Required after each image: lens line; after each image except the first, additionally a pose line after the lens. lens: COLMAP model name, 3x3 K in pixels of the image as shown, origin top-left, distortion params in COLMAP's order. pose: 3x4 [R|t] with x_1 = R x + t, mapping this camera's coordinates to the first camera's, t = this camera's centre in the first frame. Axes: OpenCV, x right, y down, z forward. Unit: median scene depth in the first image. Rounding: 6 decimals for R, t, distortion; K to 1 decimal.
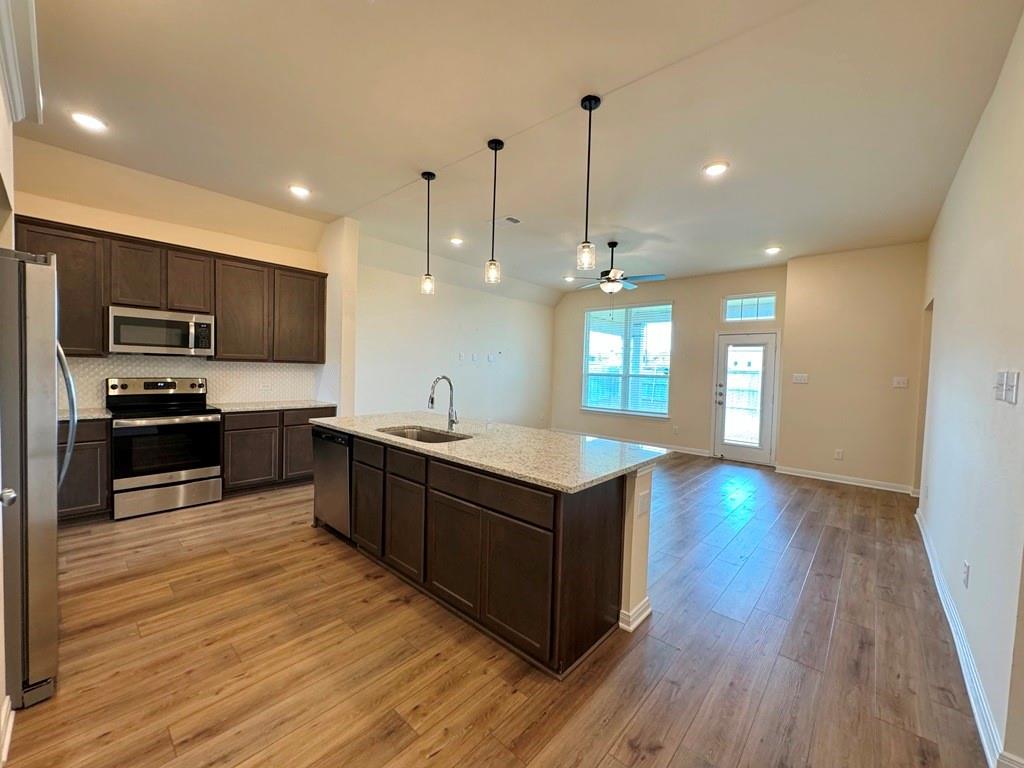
lens RADIAL K [[408.6, 0, 511.5], [0, 408.6, 382.2], [0, 0, 1]] dist [-0.002978, 0.000518]
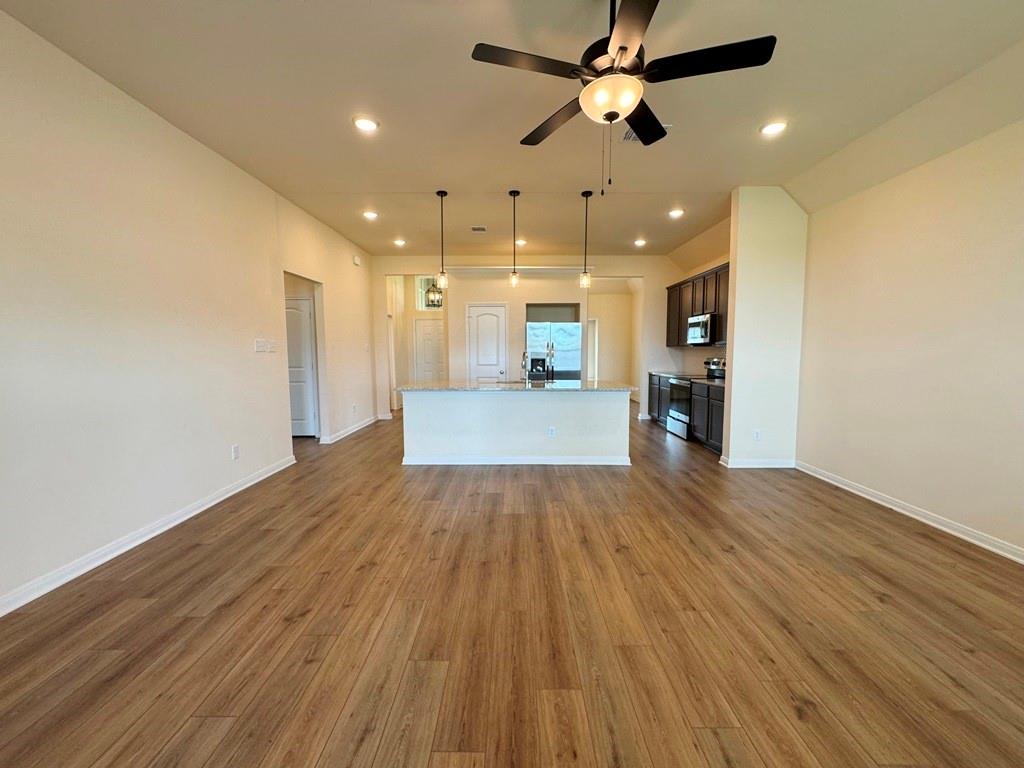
lens RADIAL K [[408.6, 0, 511.5], [0, 408.6, 382.2], [0, 0, 1]] dist [-0.002978, 0.000518]
pose [[-0.743539, 0.026645, -0.668162, 0.859972], [-0.041107, 0.995495, 0.085443, -0.023721], [0.667428, 0.090996, -0.739093, 1.902278]]
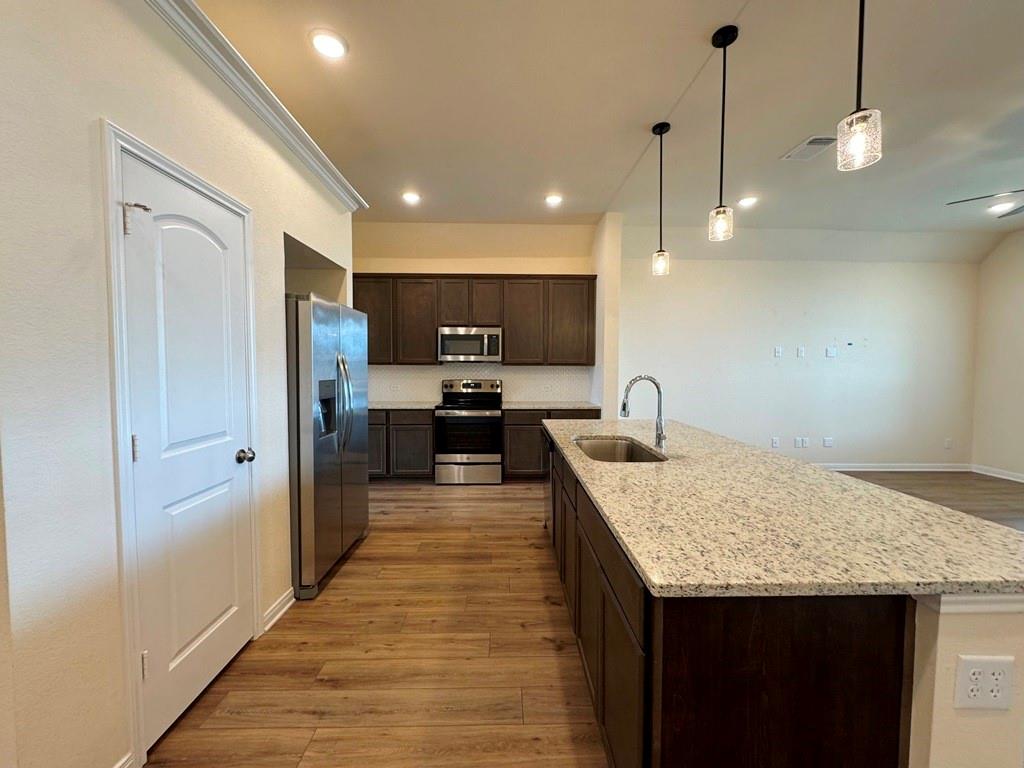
lens RADIAL K [[408.6, 0, 511.5], [0, 408.6, 382.2], [0, 0, 1]] dist [-0.002978, 0.000518]
pose [[0.682073, 0.002504, -0.731280, 0.192600], [-0.008594, 0.999953, -0.004592, 0.002132], [0.731234, 0.009416, 0.682062, 0.245576]]
